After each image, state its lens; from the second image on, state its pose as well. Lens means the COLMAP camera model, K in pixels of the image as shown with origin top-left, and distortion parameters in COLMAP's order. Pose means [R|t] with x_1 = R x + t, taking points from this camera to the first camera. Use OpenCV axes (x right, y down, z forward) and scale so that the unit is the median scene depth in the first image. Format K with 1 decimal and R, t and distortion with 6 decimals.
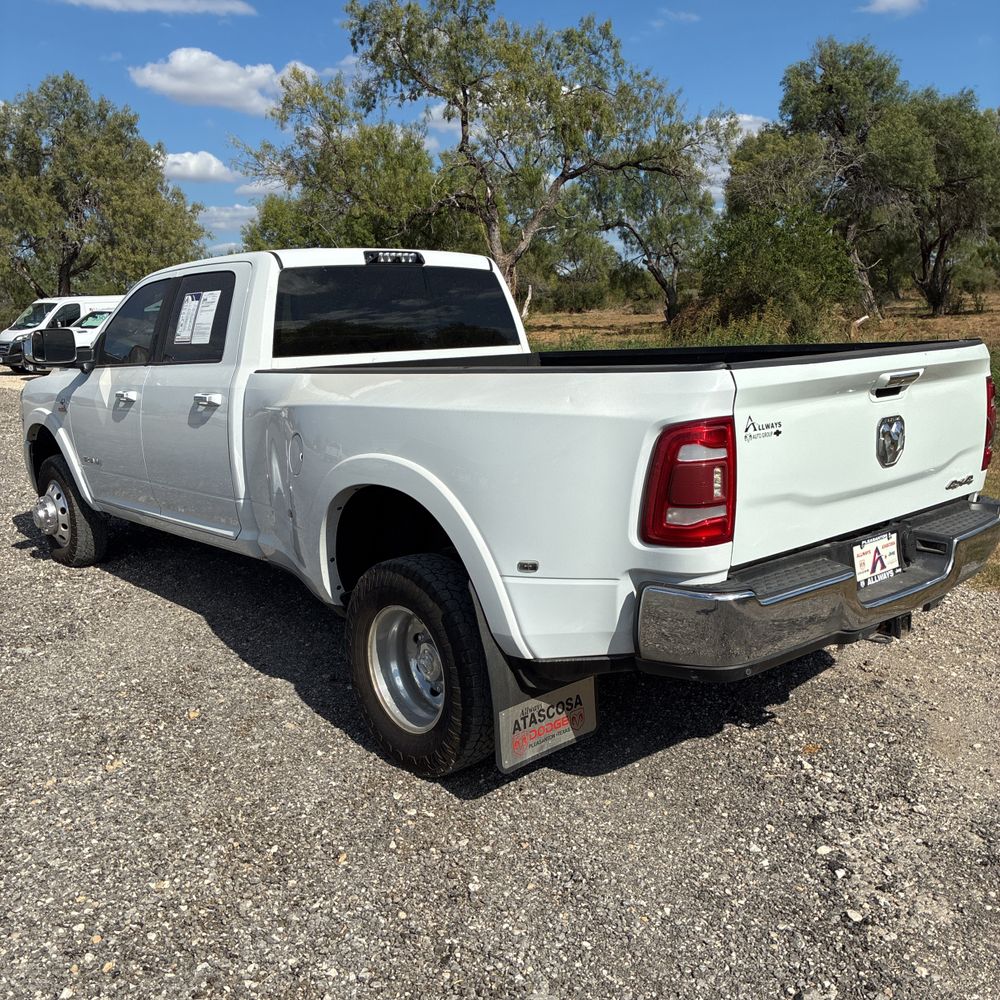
lens RADIAL K [[1026.7, 0, 510.2], [0, 1026.7, 502.0], [0, 0, 1]] dist [0.012186, 0.026219]
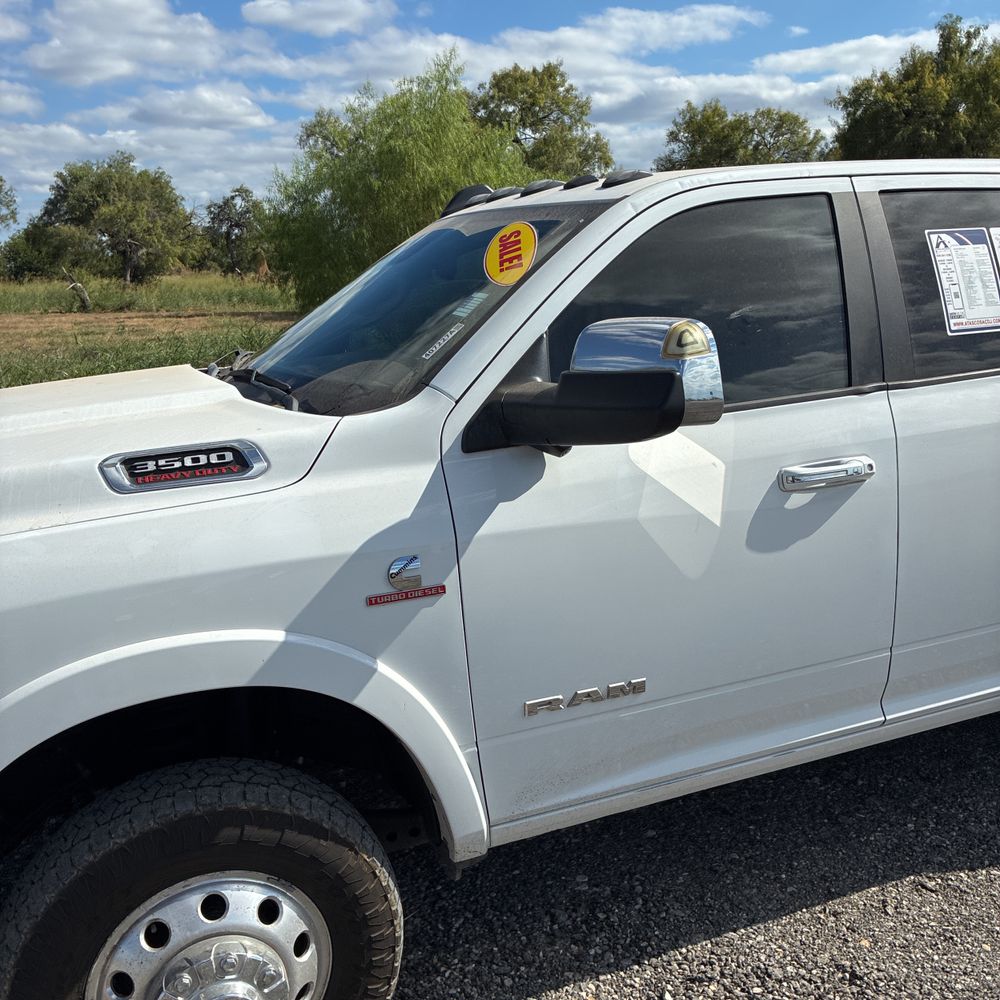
lens RADIAL K [[1016.7, 0, 501.0], [0, 1016.7, 502.6], [0, 0, 1]] dist [0.041891, -0.043351]
pose [[0.317868, -0.179718, 0.930946, -0.845007], [0.197409, 0.972898, 0.120412, -0.176876], [-0.927356, 0.145502, 0.344731, 1.043000]]
